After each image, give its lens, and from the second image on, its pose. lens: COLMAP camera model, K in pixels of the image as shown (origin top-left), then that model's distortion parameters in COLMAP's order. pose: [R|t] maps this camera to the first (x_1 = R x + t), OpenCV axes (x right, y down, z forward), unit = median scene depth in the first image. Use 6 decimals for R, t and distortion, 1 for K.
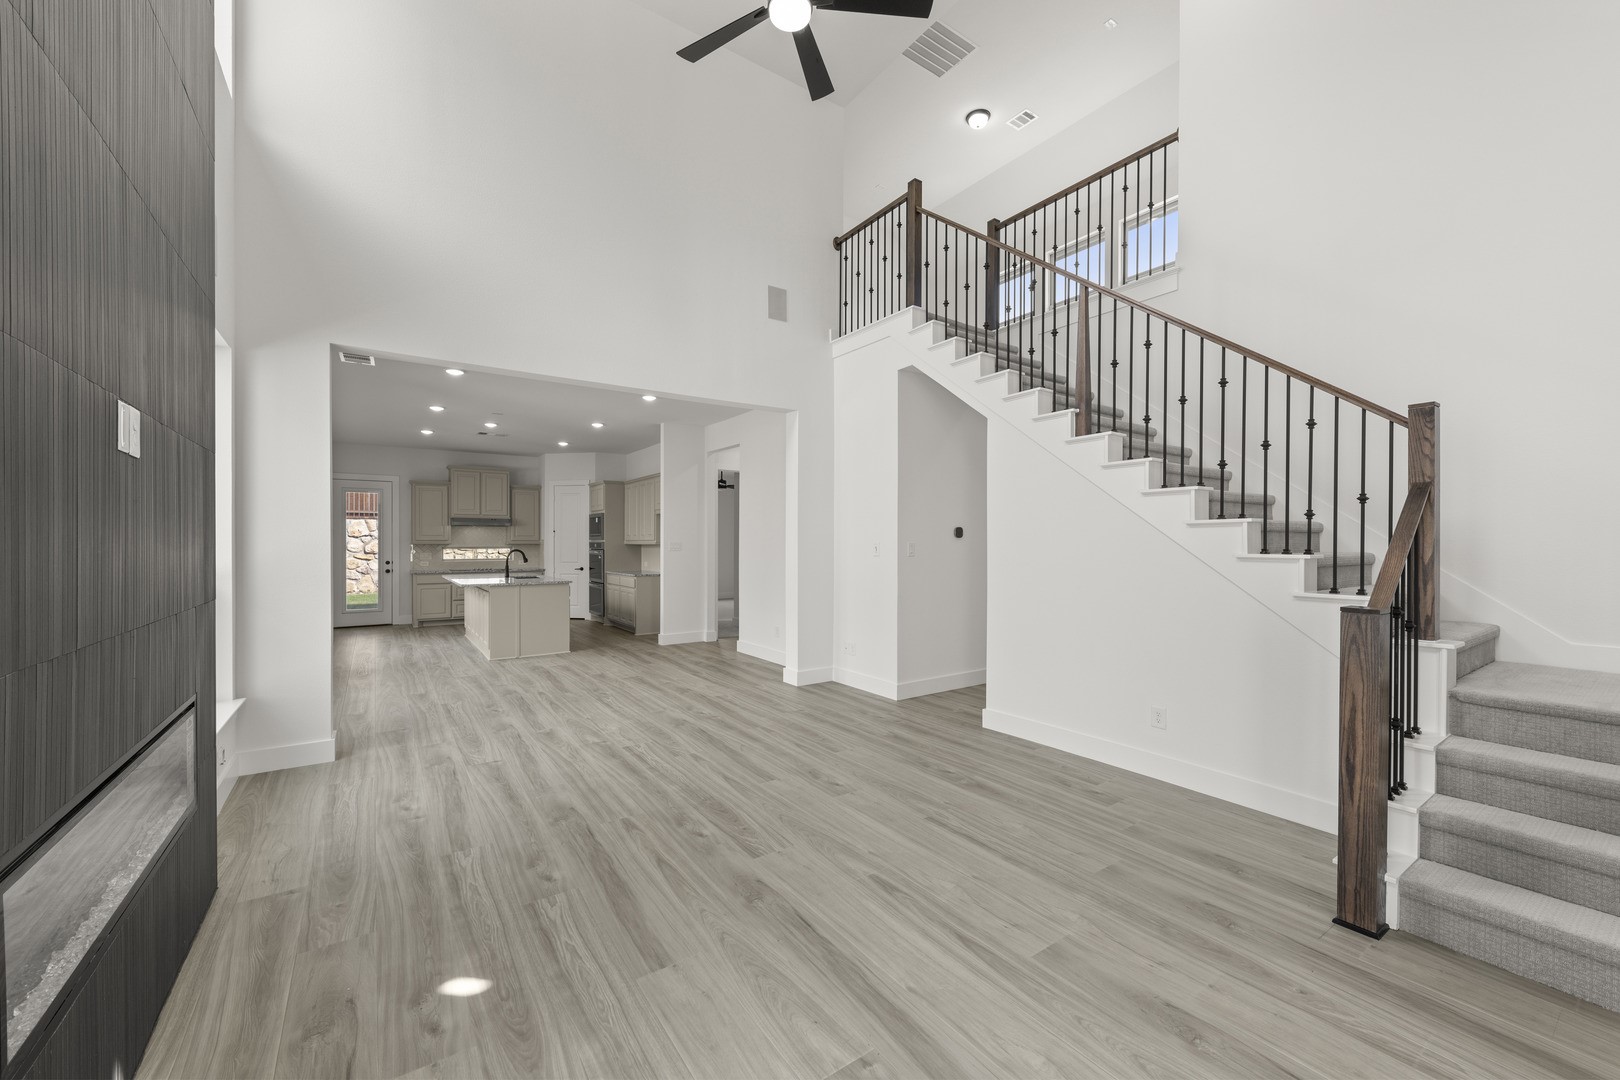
lens RADIAL K [[631.4, 0, 805.3], [0, 631.4, 544.8], [0, 0, 1]] dist [0.010666, -0.001296]
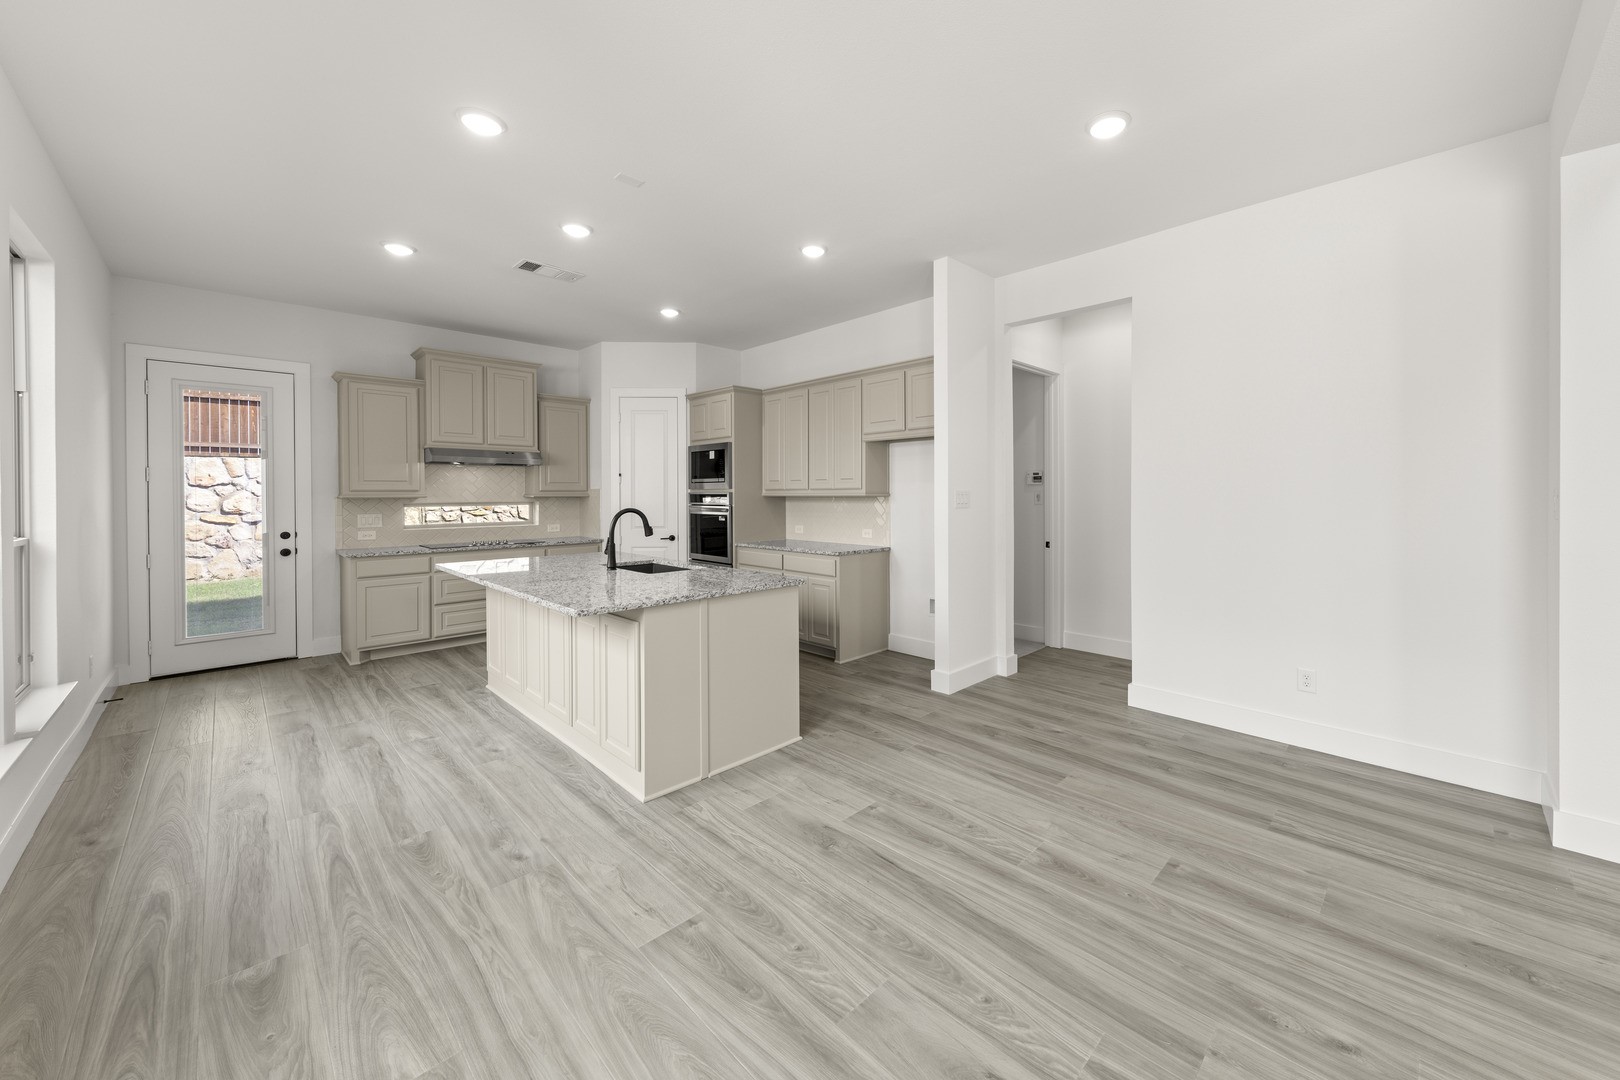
lens RADIAL K [[598.8, 0, 878.7], [0, 598.8, 490.0], [0, 0, 1]] dist [0.011345, -0.002333]
pose [[0.975227, -0.005237, 0.221145, -0.276928], [0.006342, 0.999971, -0.004289, -0.004062], [-0.221116, 0.005585, 0.975231, 0.440259]]
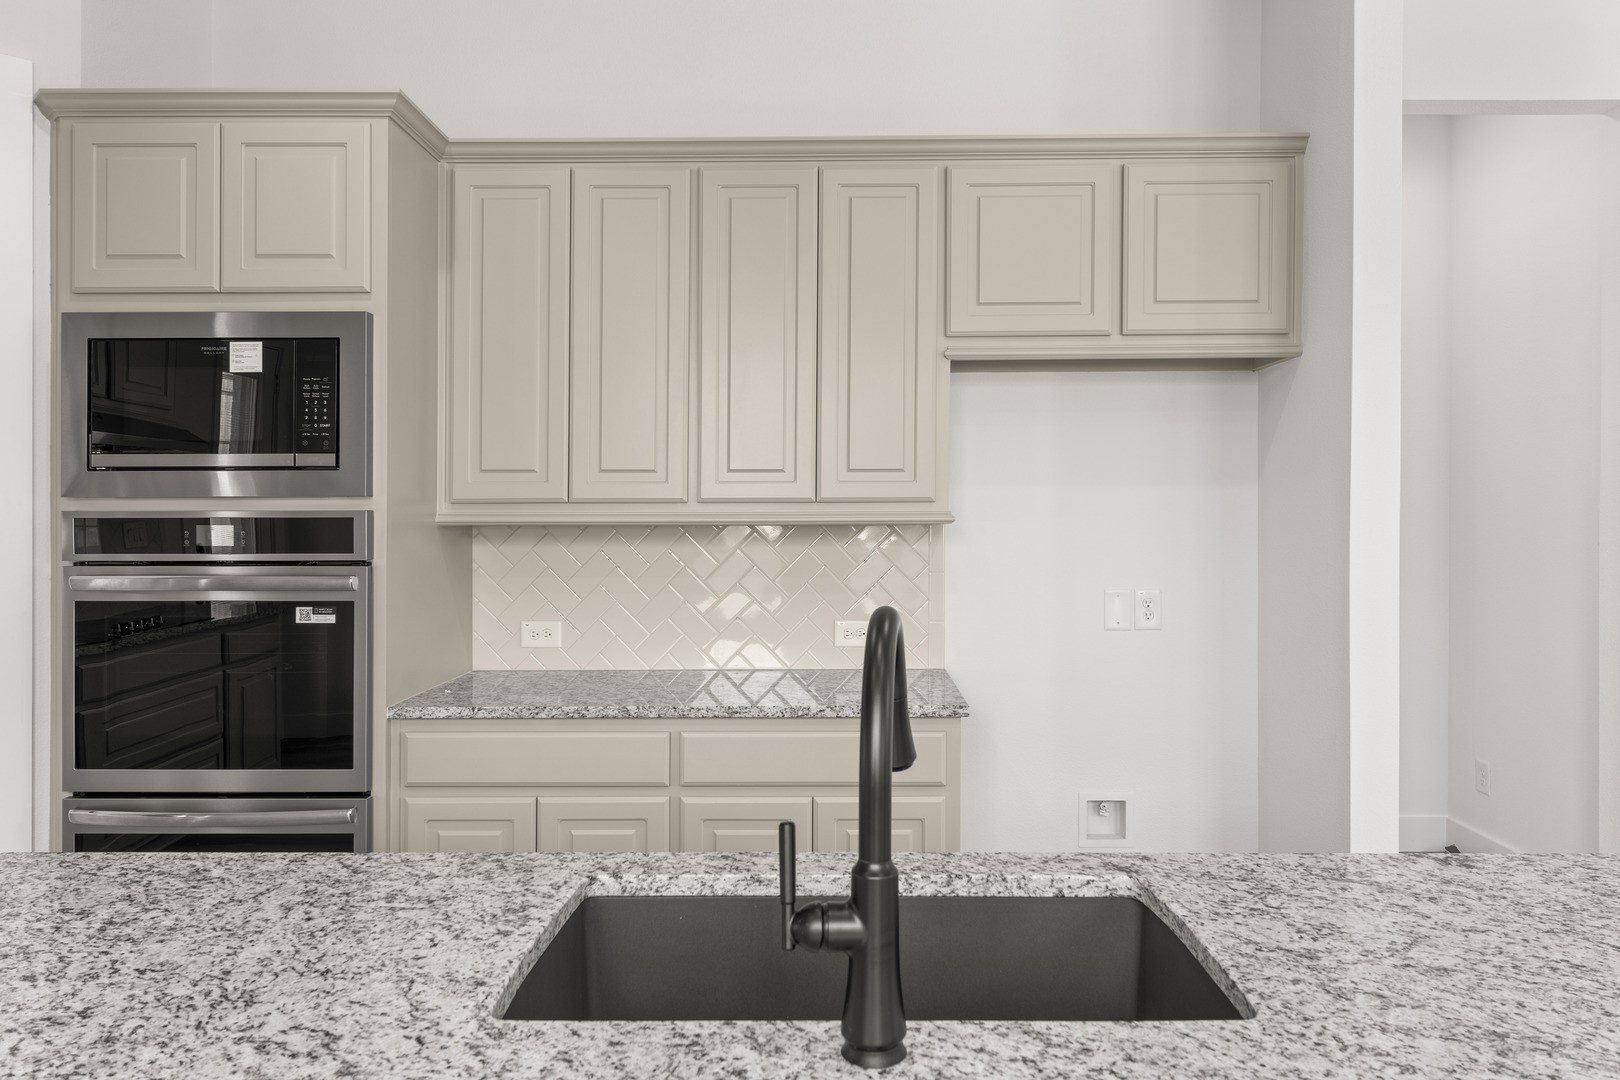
lens RADIAL K [[1105.6, 0, 851.0], [0, 1105.6, 500.6], [0, 0, 1]] dist [0.007474, -0.002041]
pose [[0.575361, 0.001609, 0.817898, -0.399607], [0.003690, 0.999983, -0.004563, -0.005431], [-0.817891, 0.005643, 0.575345, 0.693000]]
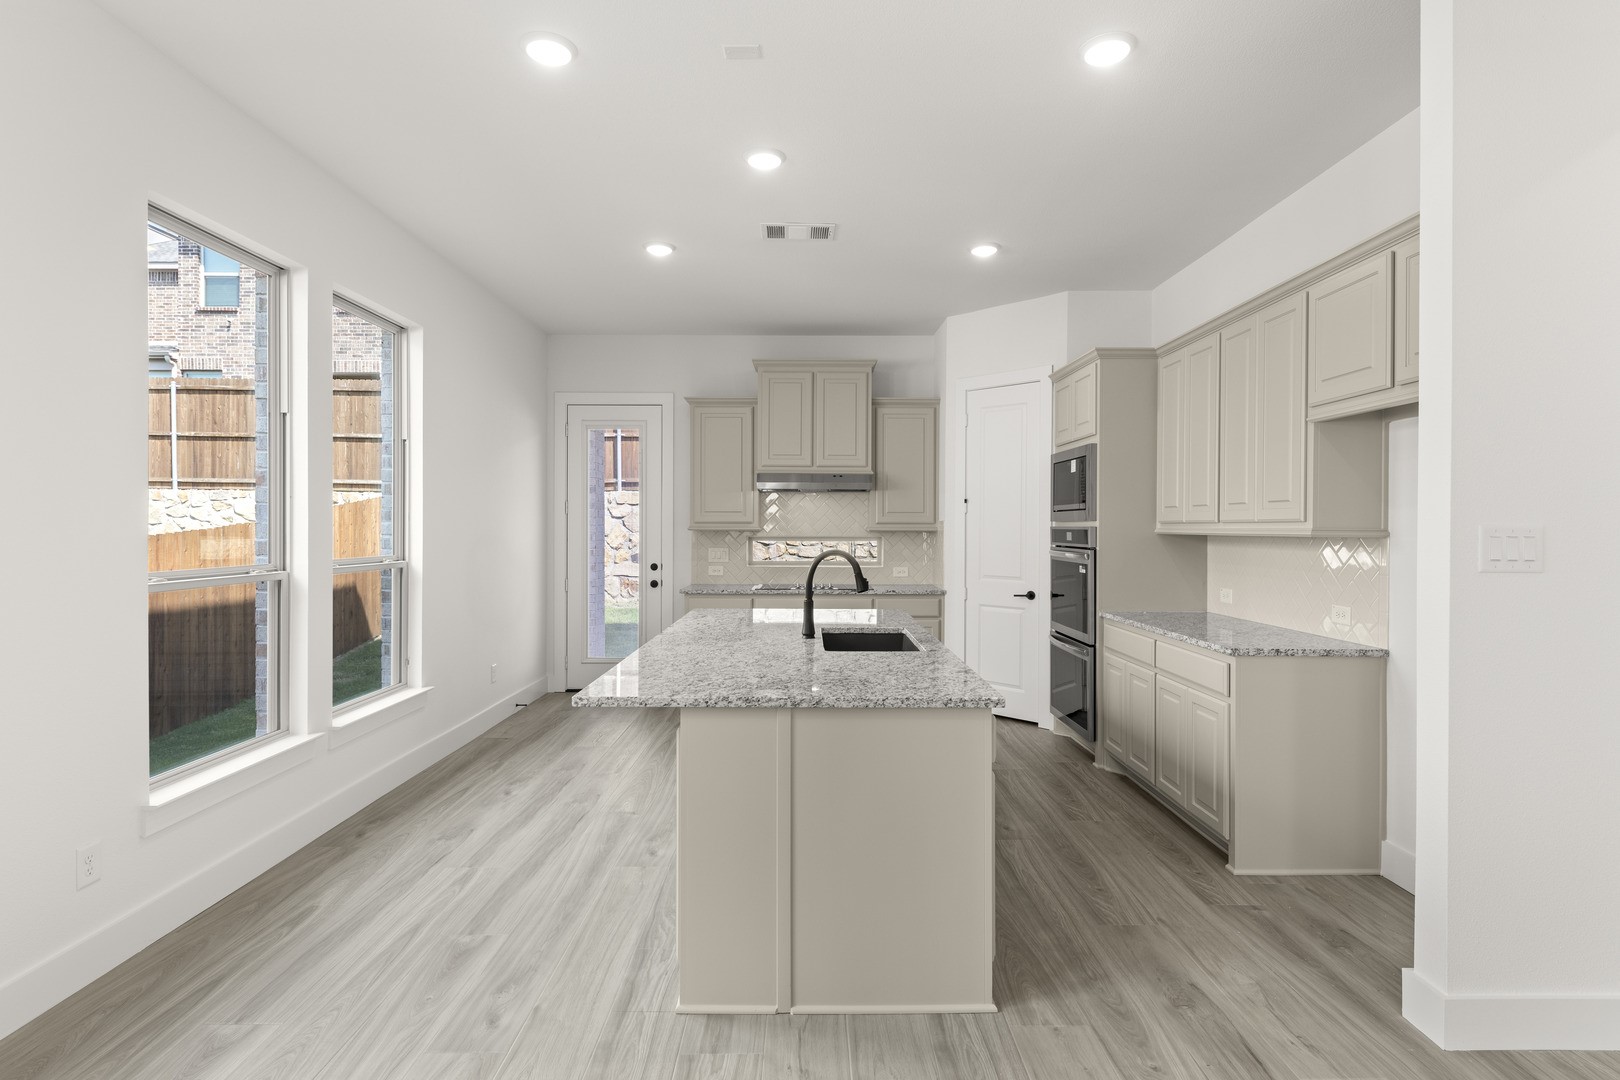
lens RADIAL K [[809.8, 0, 813.3], [0, 809.8, 523.9], [0, 0, 1]] dist [0.011769, -0.004296]
pose [[0.829078, -0.001567, -0.559130, -0.190436], [-0.001070, 0.999990, -0.004390, -0.004425], [0.559131, 0.004238, 0.829068, 0.524252]]
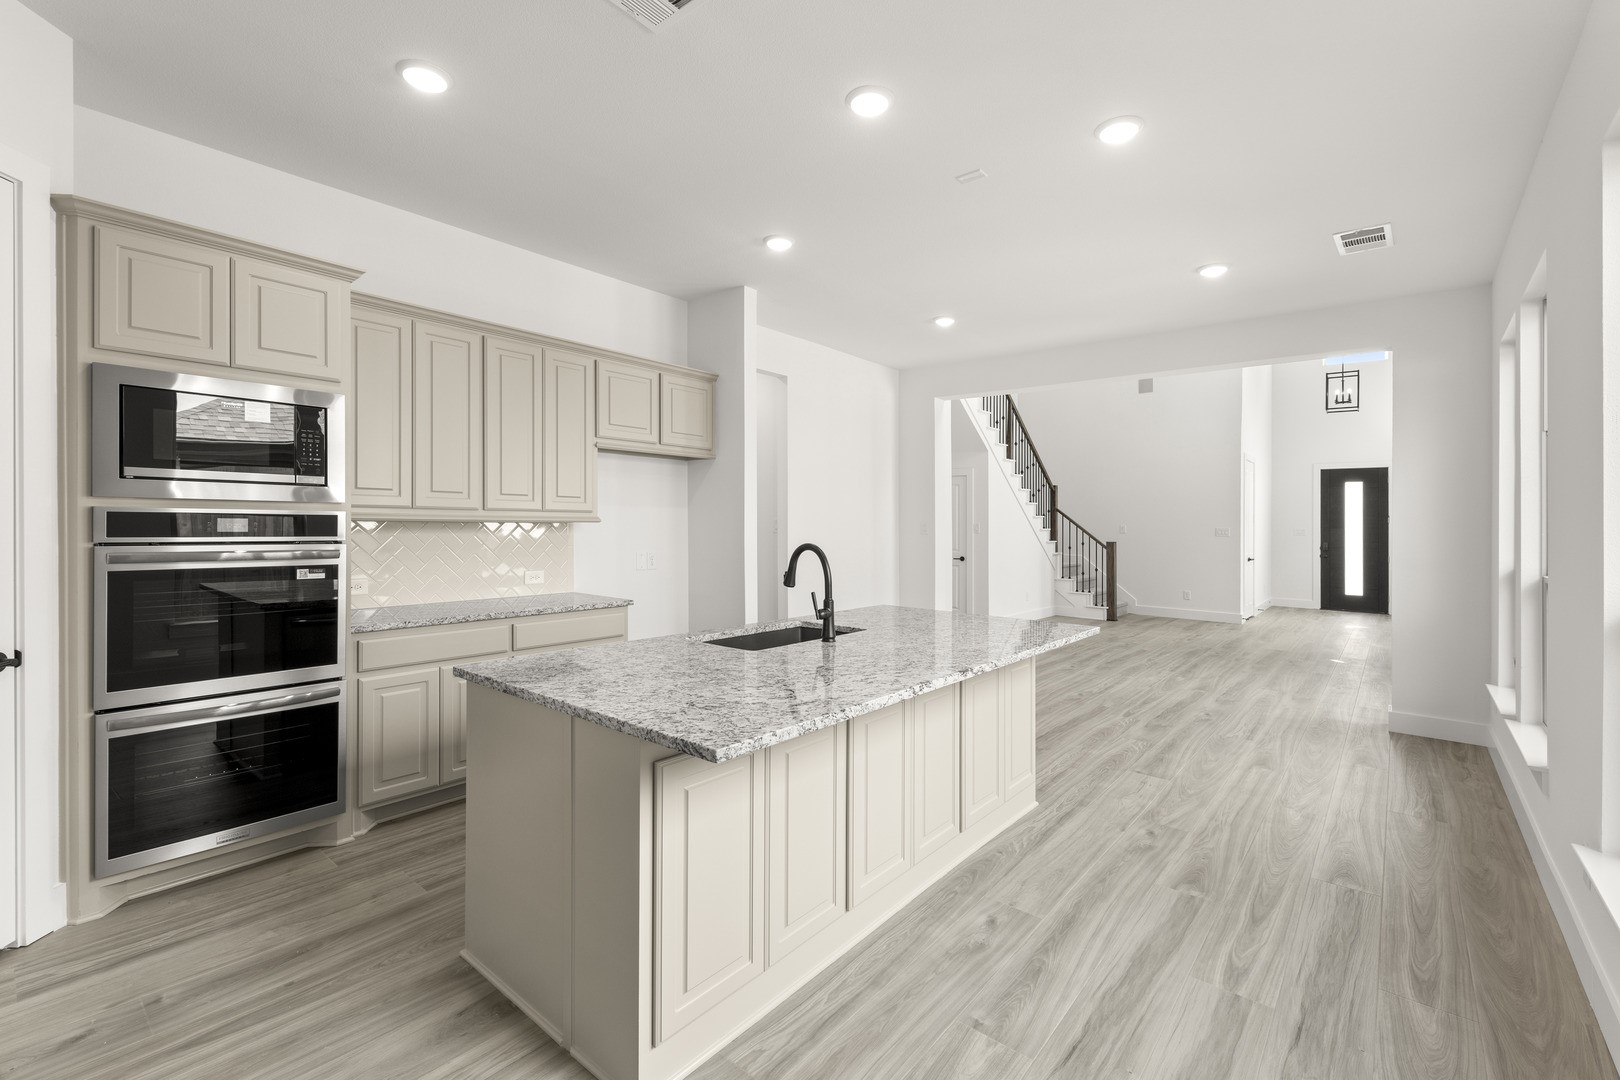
lens RADIAL K [[697.7, 0, 797.7], [0, 697.7, 517.7], [0, 0, 1]] dist [0.010546, -0.001143]
pose [[-0.257140, -0.005422, 0.966359, -0.531216], [-0.019661, 0.999807, 0.000378, -0.005786], [-0.966174, -0.018902, -0.257196, 0.800351]]
